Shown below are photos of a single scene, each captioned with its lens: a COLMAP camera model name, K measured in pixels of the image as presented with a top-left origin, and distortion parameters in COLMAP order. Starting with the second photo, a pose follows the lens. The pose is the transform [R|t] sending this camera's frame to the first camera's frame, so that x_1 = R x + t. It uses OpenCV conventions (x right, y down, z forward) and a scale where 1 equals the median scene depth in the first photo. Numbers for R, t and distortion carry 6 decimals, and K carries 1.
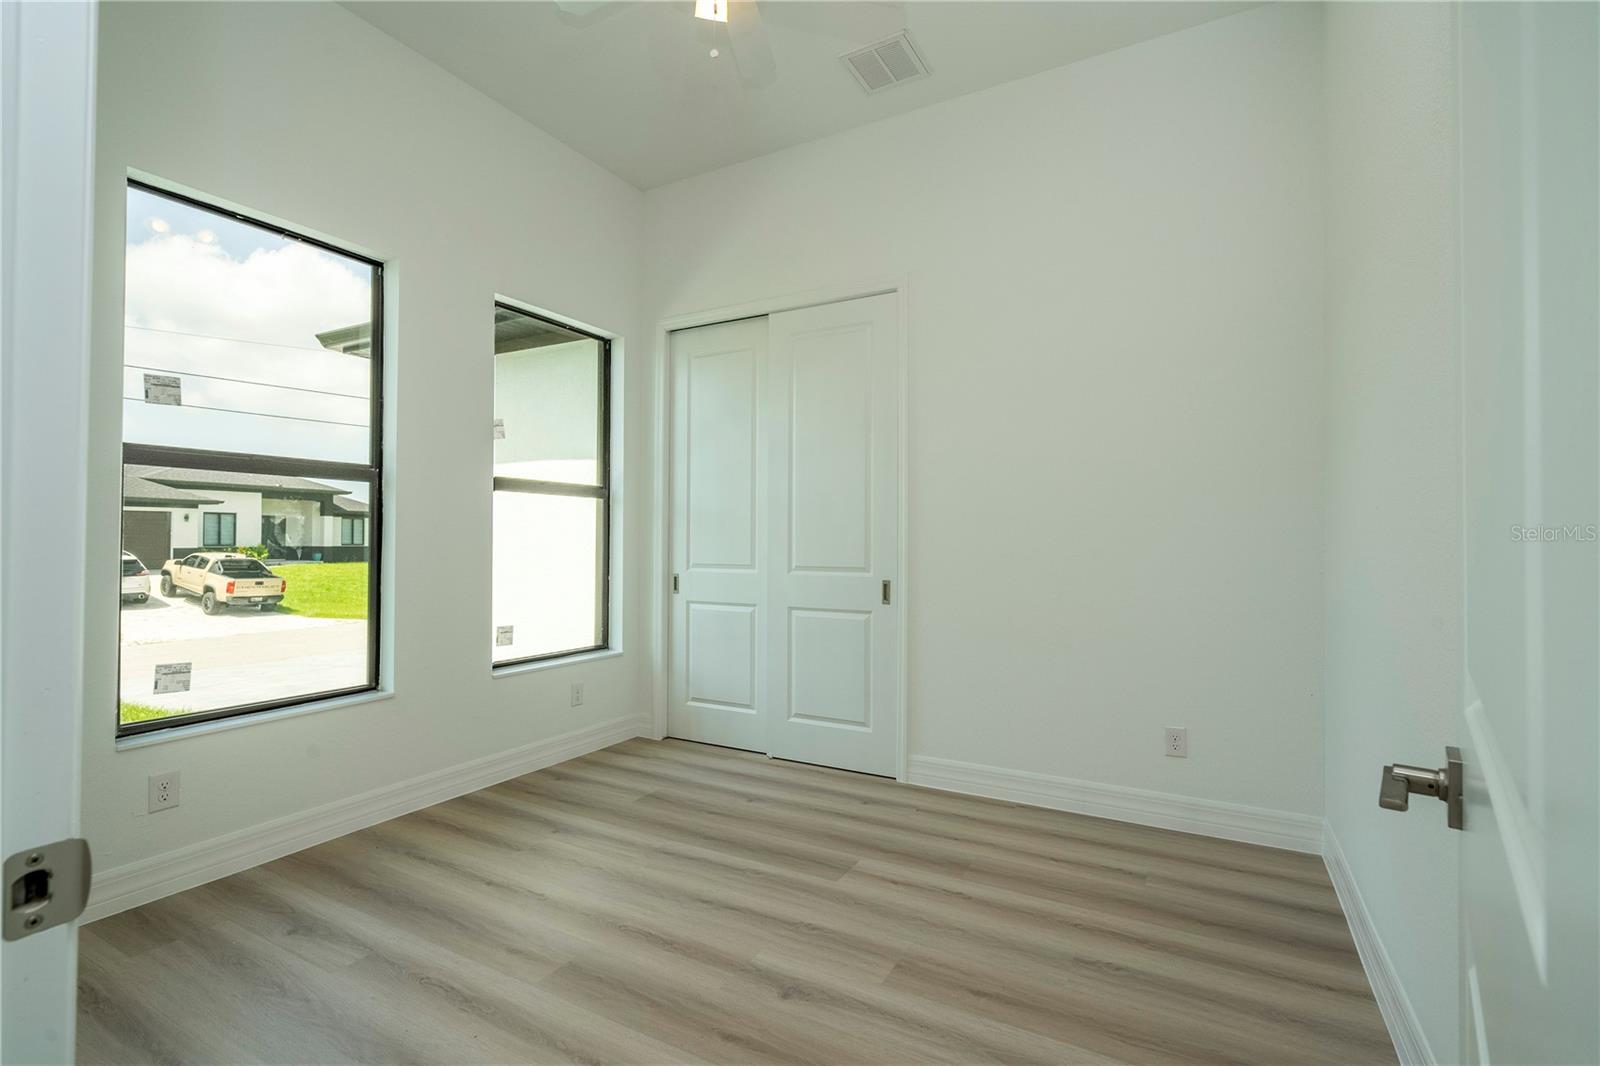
lens RADIAL K [[723.7, 0, 804.6], [0, 723.7, 532.9], [0, 0, 1]] dist [-0.001324, -0.000499]
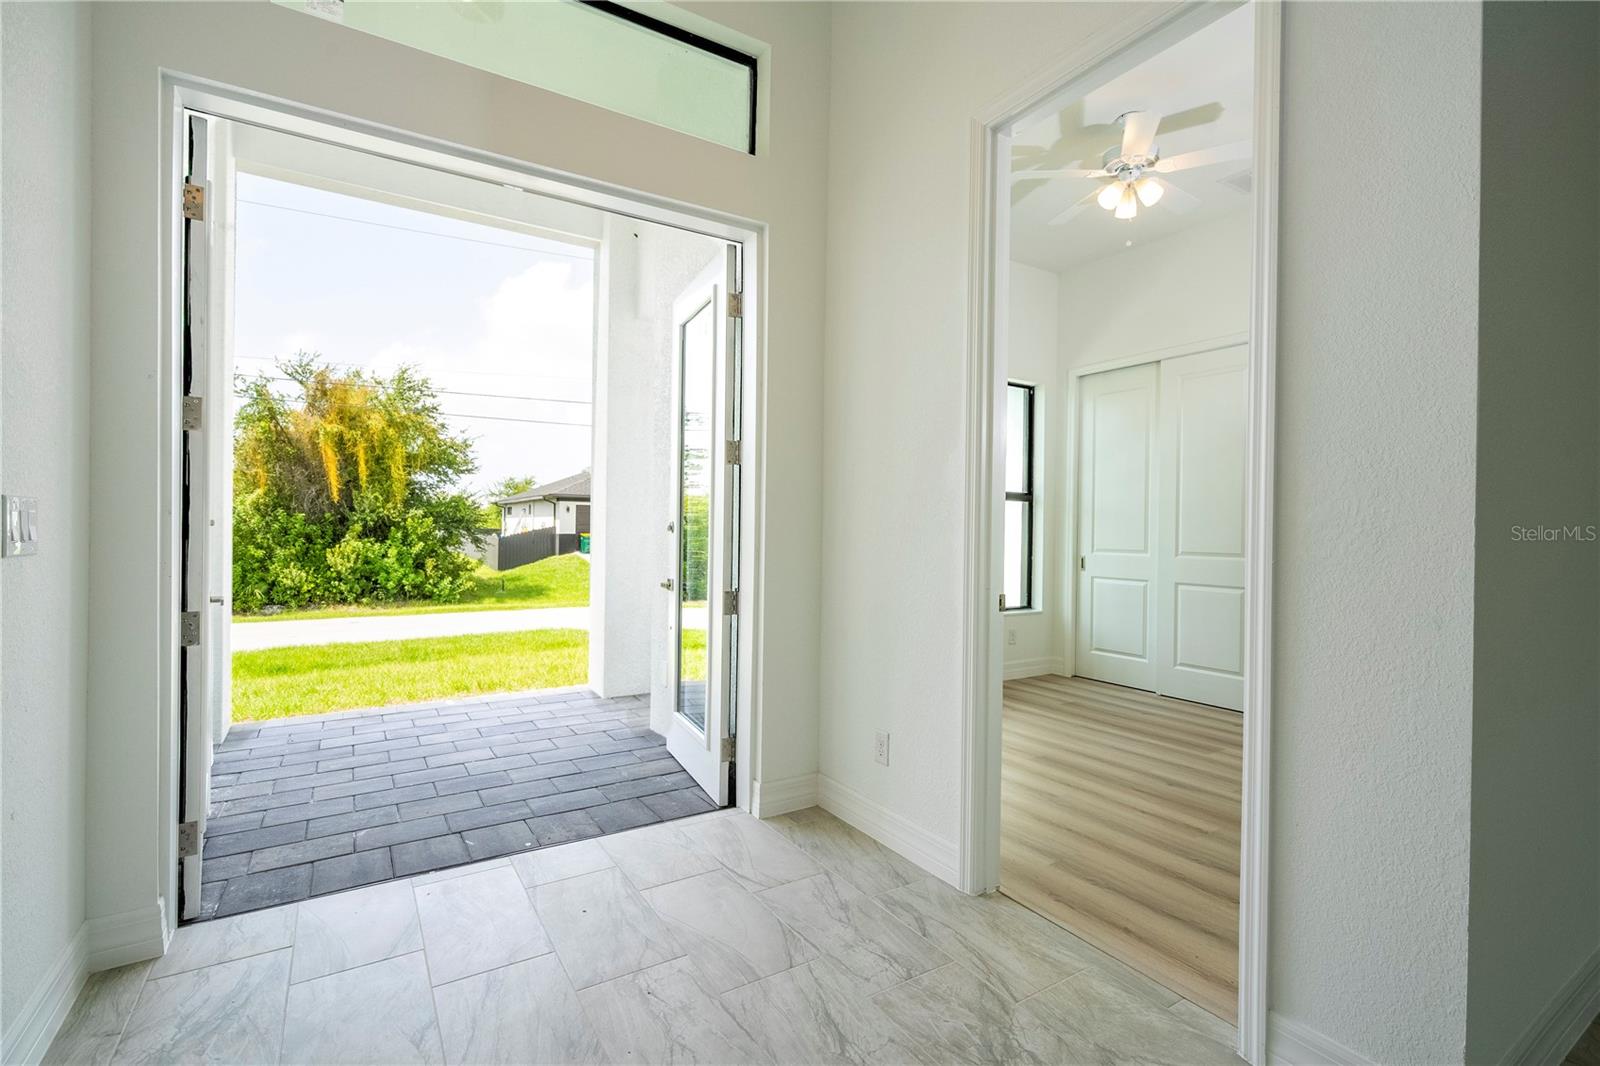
lens RADIAL K [[723.7, 0, 804.6], [0, 723.7, 532.9], [0, 0, 1]] dist [-0.001324, -0.000499]
pose [[0.879615, 0.008104, -0.475618, 0.008893], [-0.001551, 0.999898, 0.014169, -0.005730], [0.475684, -0.011725, 0.879538, -0.448374]]
